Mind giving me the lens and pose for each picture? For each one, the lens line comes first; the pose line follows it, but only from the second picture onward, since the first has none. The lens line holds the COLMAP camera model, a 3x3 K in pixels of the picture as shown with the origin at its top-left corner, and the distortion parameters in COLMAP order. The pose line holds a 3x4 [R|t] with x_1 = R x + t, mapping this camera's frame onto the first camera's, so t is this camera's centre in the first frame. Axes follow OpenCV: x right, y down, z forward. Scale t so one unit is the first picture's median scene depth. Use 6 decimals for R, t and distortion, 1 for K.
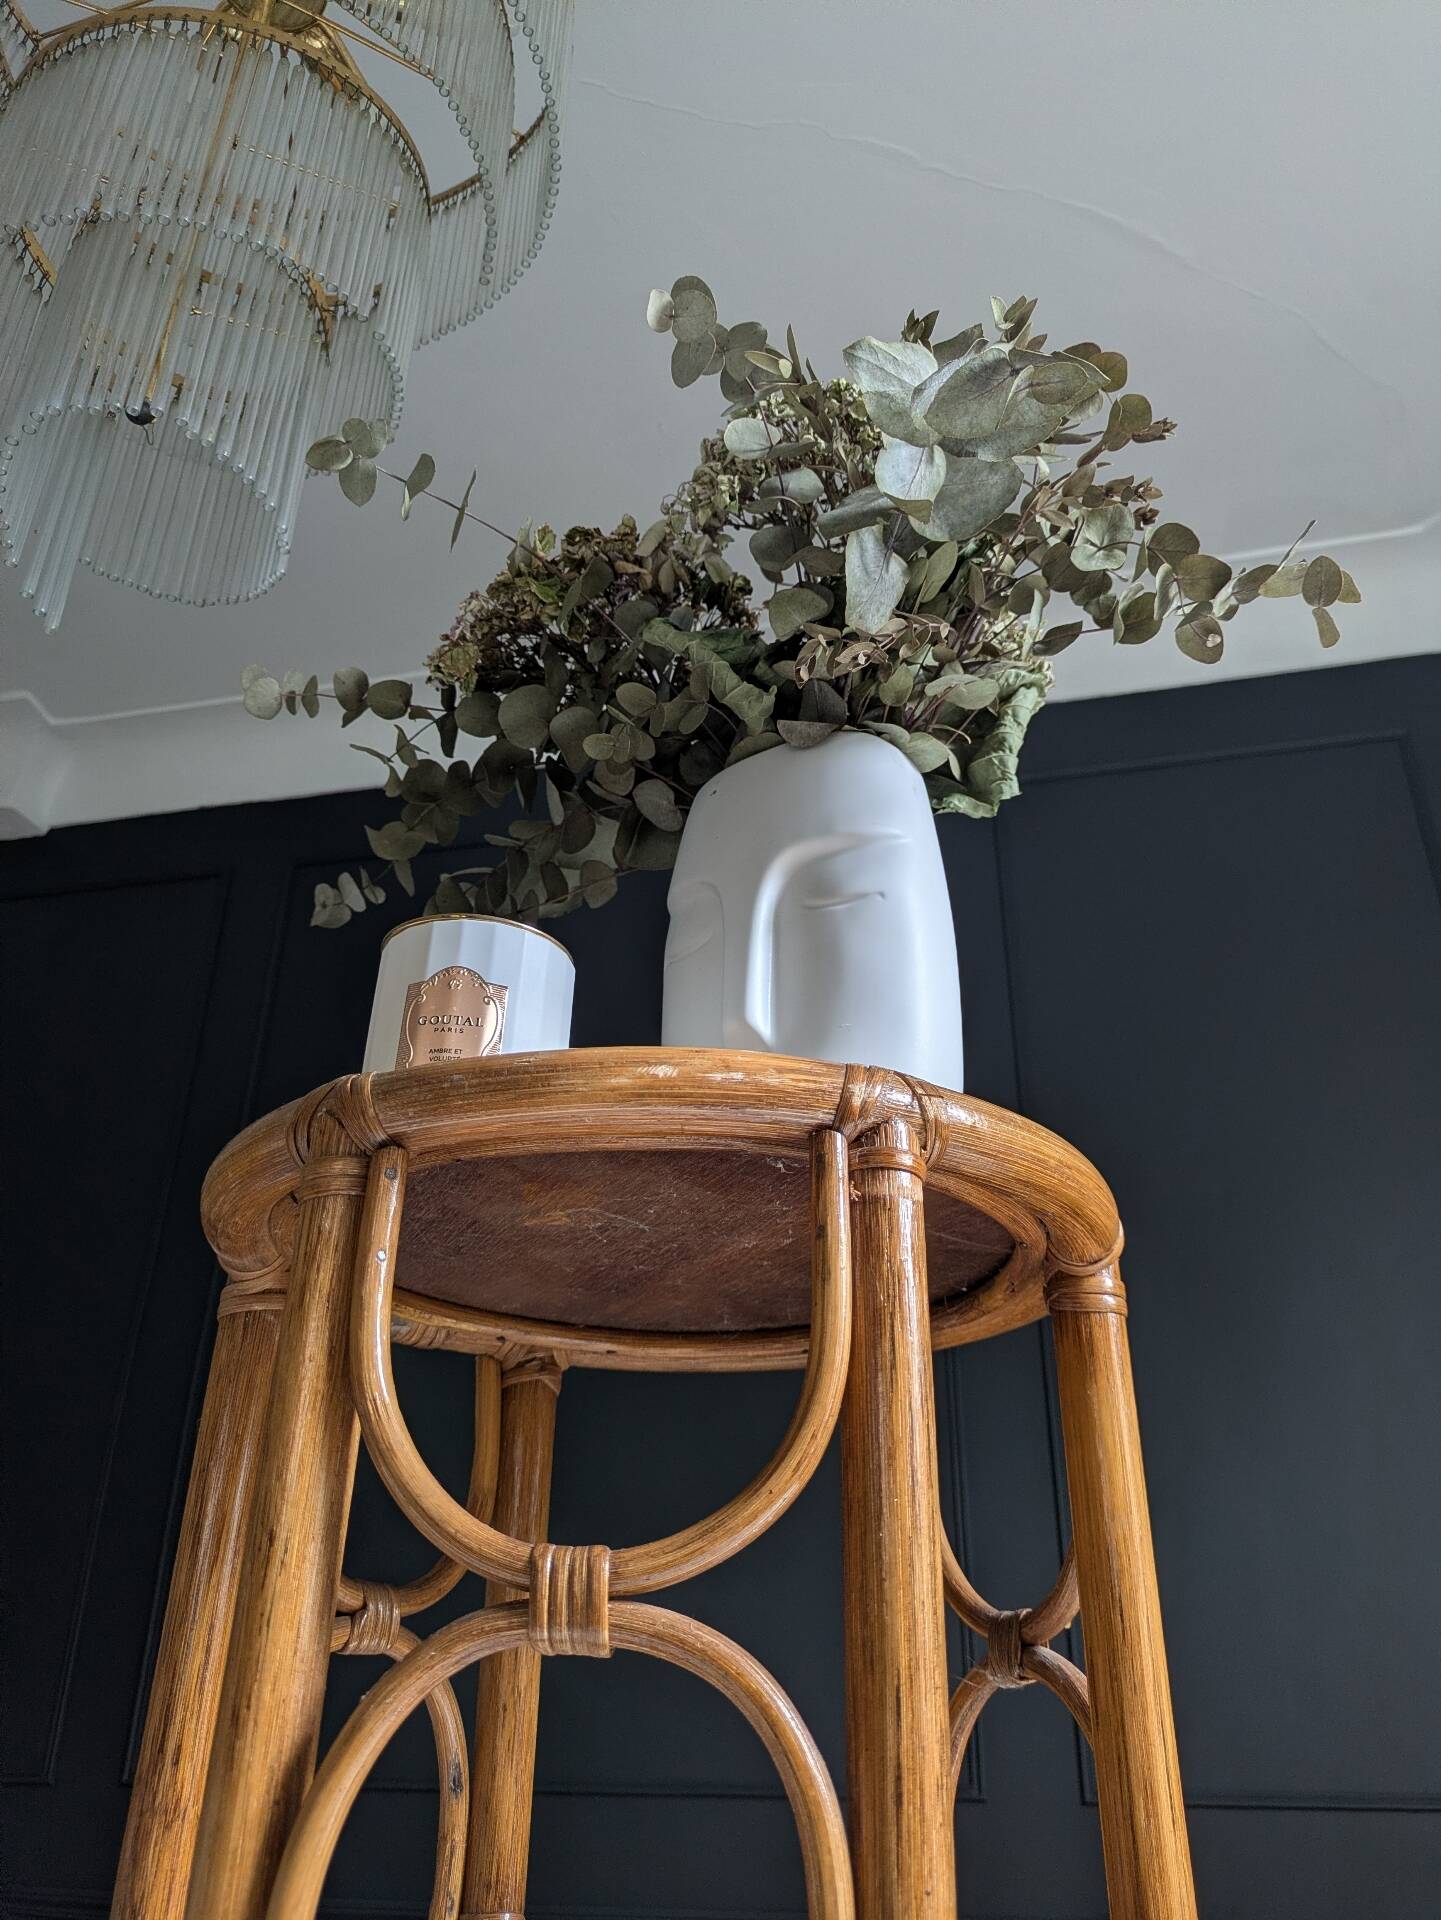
lens RADIAL K [[1473.2, 0, 746.8], [0, 1473.2, 917.1], [0, 0, 1]] dist [0.020065, -0.026923]
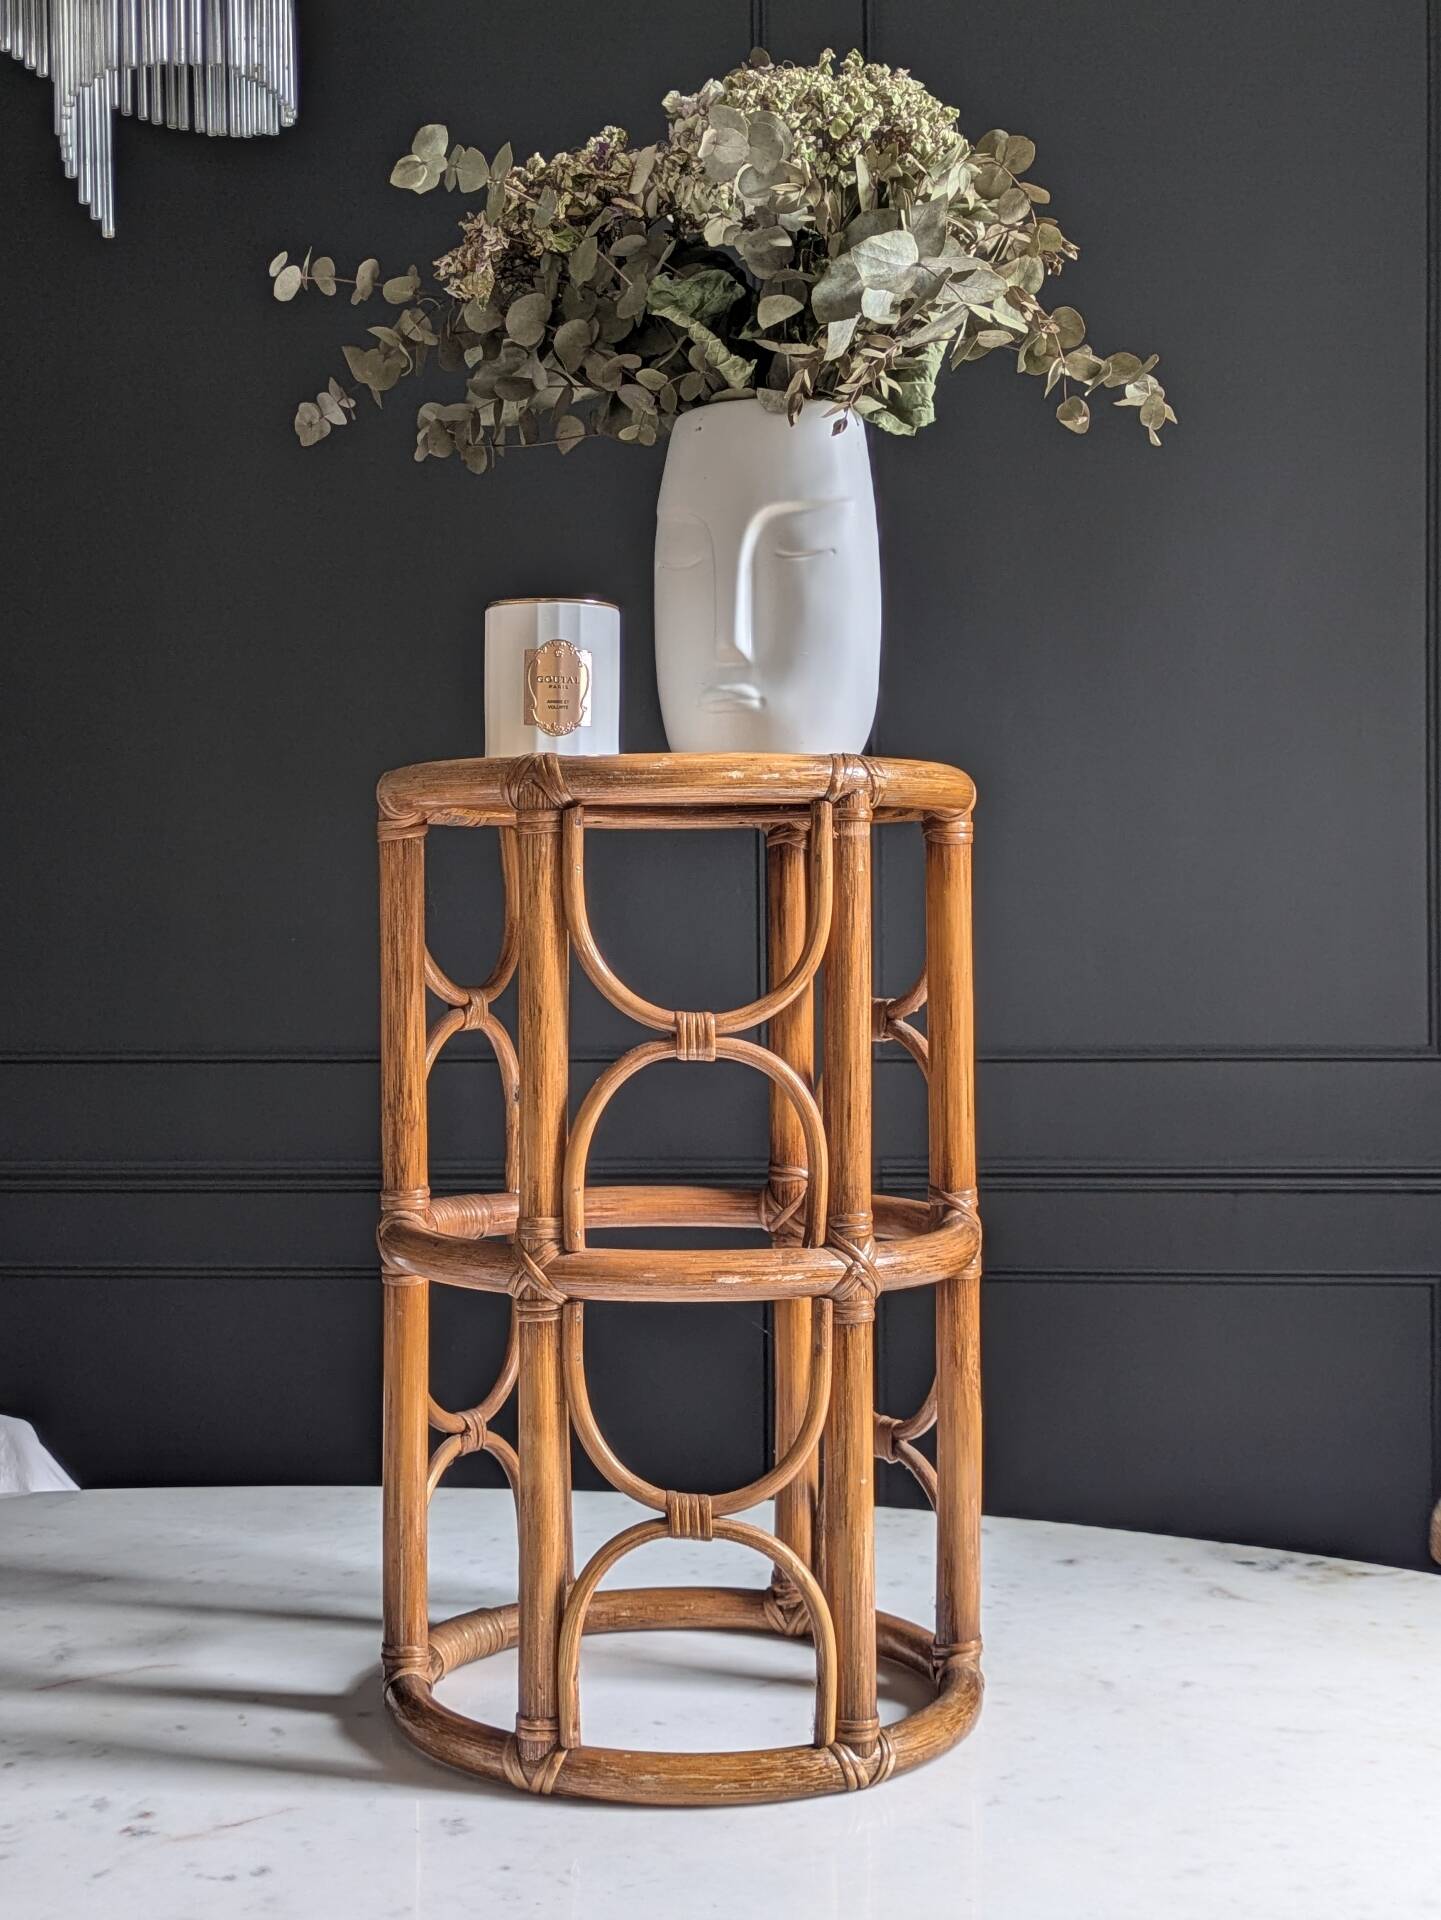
lens RADIAL K [[2541.7, 0, 644.7], [0, 2541.7, 957.8], [0, 0, 1]] dist [0.076921, -0.082520]
pose [[0.992491, -0.017711, 0.121030, -0.505350], [-0.044120, 0.871018, 0.489266, -1.121701], [-0.114085, -0.490932, 0.863696, -1.642677]]
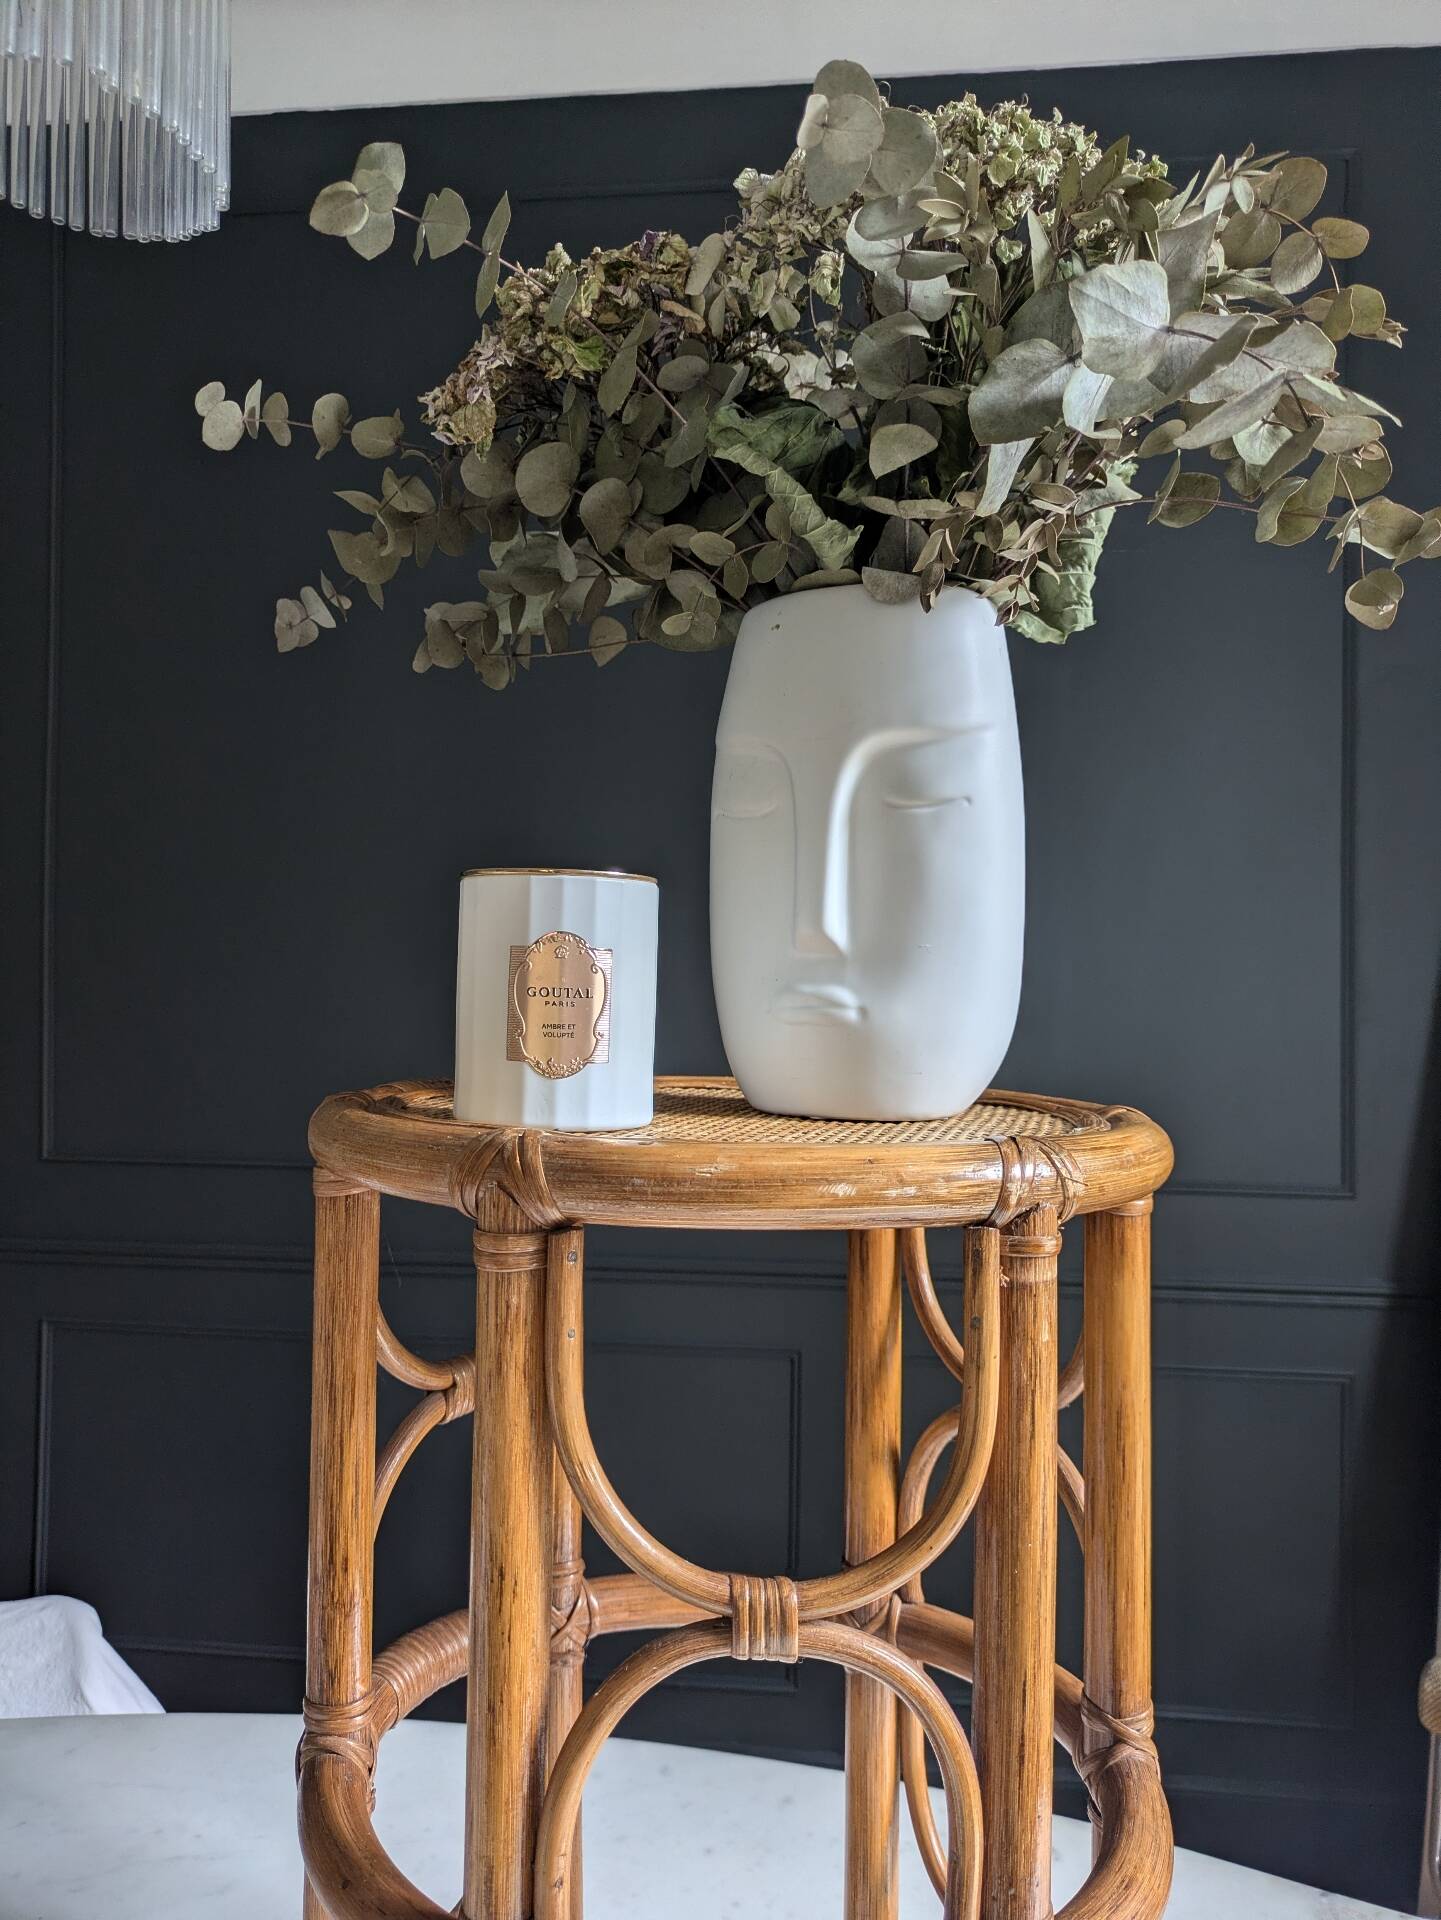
lens RADIAL K [[1469.3, 0, 684.8], [0, 1469.3, 957.8], [0, 0, 1]] dist [0.051568, -0.084373]
pose [[0.994215, 0.004451, 0.107314, -0.259880], [-0.054349, 0.882628, 0.466920, -0.483123], [-0.092640, -0.470051, 0.877764, 0.157573]]
